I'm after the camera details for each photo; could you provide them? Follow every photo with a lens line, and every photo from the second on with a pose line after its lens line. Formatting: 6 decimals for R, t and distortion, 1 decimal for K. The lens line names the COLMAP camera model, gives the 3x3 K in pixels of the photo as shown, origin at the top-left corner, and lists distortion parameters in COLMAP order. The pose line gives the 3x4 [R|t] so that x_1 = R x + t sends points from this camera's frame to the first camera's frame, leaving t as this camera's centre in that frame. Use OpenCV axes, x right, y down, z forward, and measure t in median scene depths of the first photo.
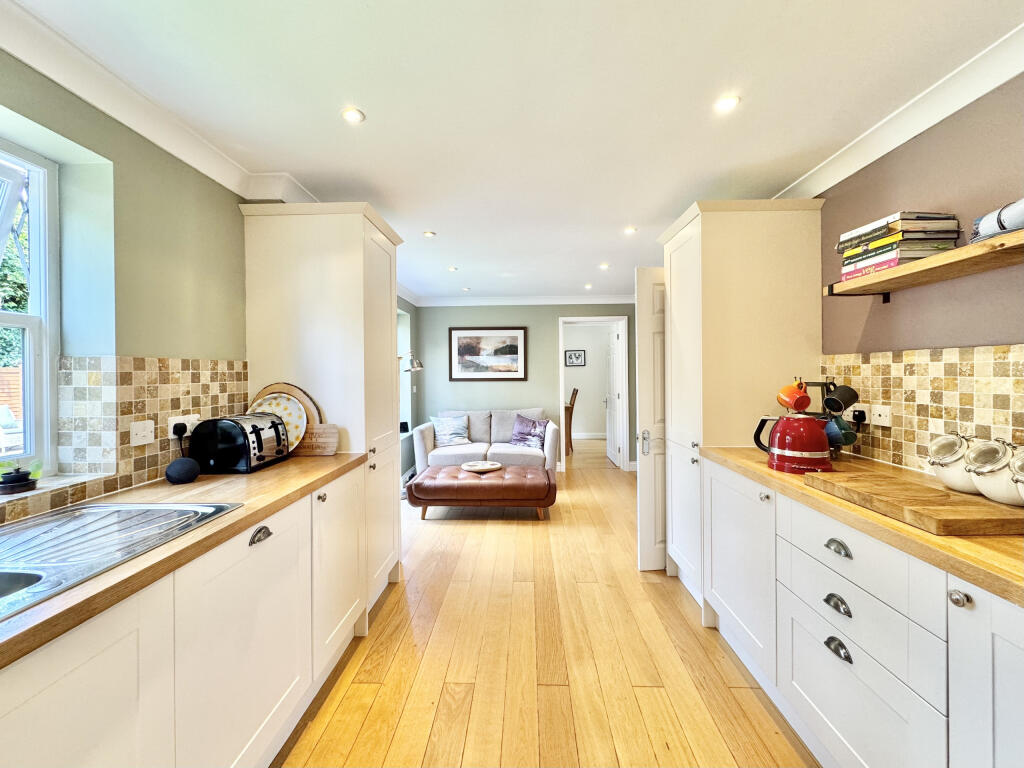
lens RADIAL K [[411.3, 0, 511.1], [0, 411.3, 379.7], [0, 0, 1]] dist [-0.001947, -0.000102]
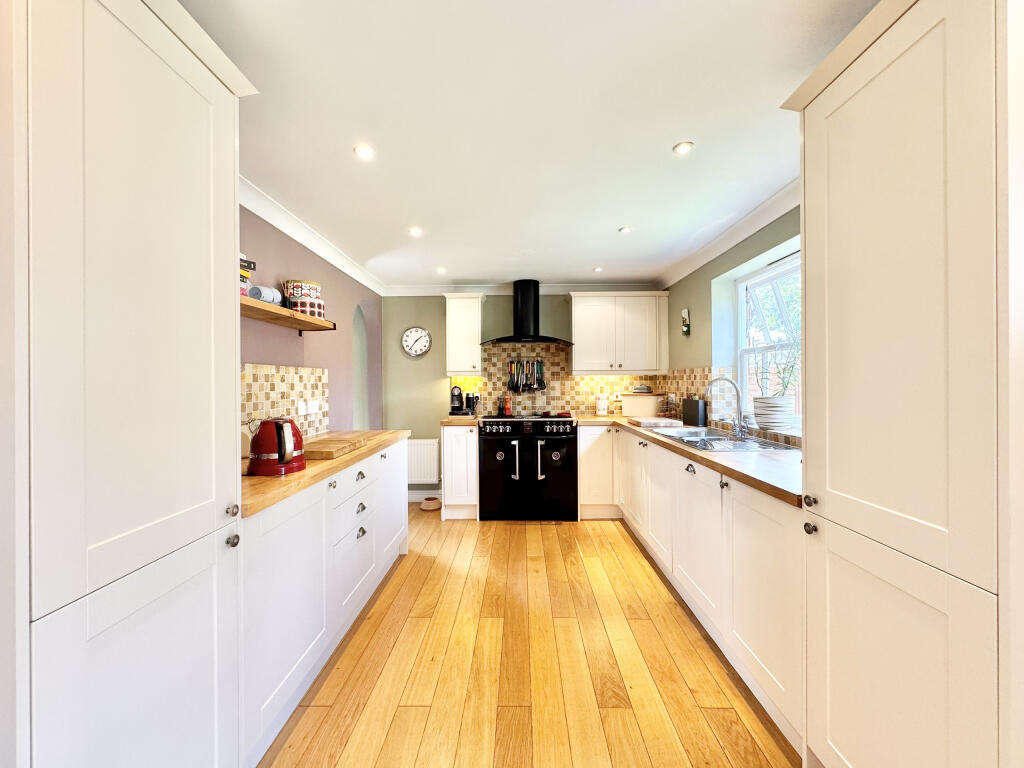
lens RADIAL K [[411.3, 0, 525.1], [0, 411.3, 381.3], [0, 0, 1]] dist [-0.001947, -0.000102]
pose [[-0.998378, 0.018439, -0.053857, 0.123103], [0.017739, 0.999752, 0.013444, -0.014469], [0.054091, 0.012467, -0.998458, 2.065884]]
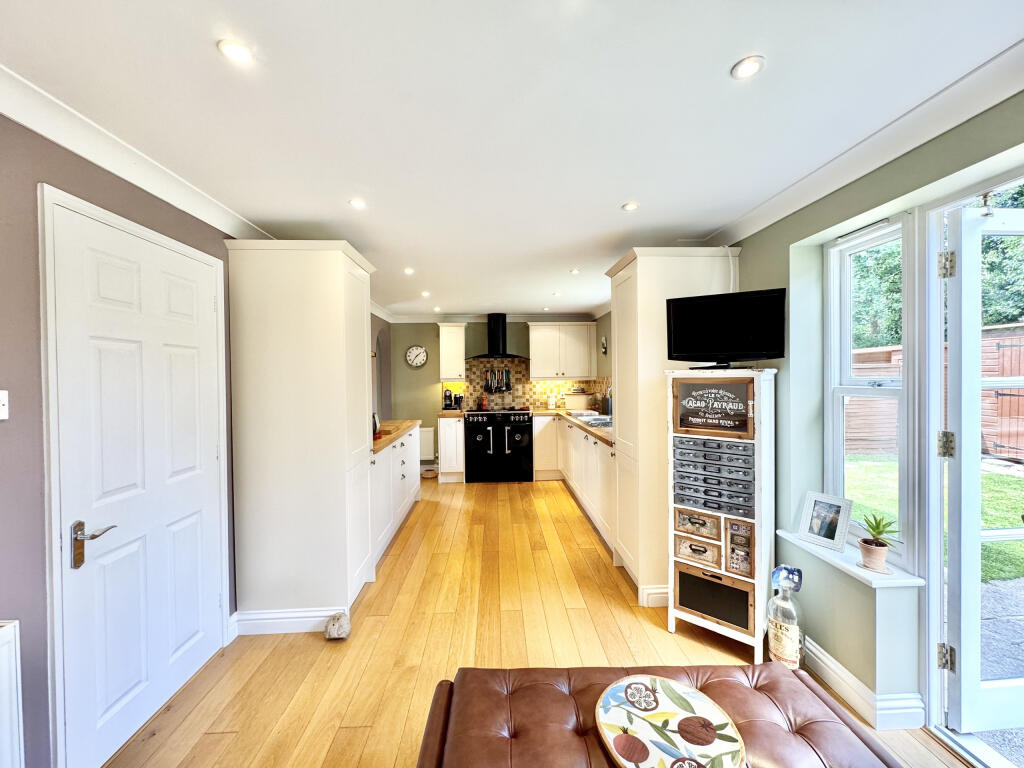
lens RADIAL K [[411.3, 0, 532.8], [0, 411.3, 381.4], [0, 0, 1]] dist [-0.001947, -0.000102]
pose [[-0.990477, 0.025569, -0.135280, 0.156845], [0.021735, 0.999321, 0.029742, -0.113667], [0.135948, 0.026518, -0.990361, 3.108476]]
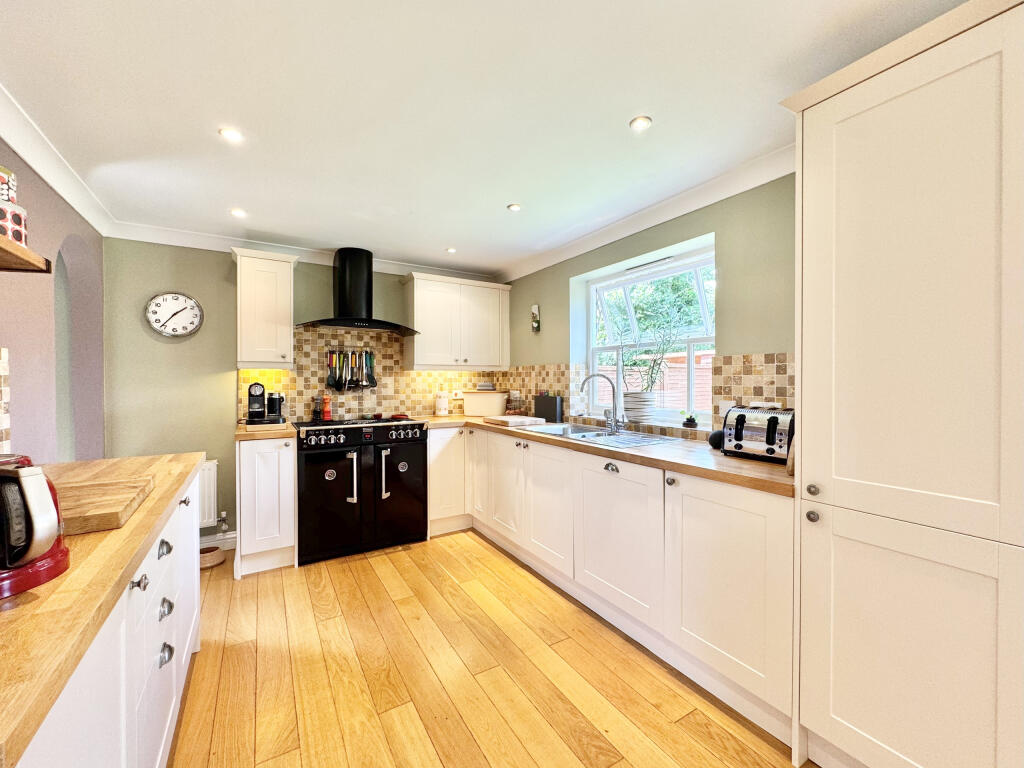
lens RADIAL K [[411.3, 0, 517.7], [0, 411.3, 381.3], [0, 0, 1]] dist [-0.001947, -0.000102]
pose [[-0.819994, 0.015976, -0.572149, 0.481808], [0.003612, 0.999735, 0.022738, -0.001058], [0.572360, 0.016578, -0.819835, 1.644970]]
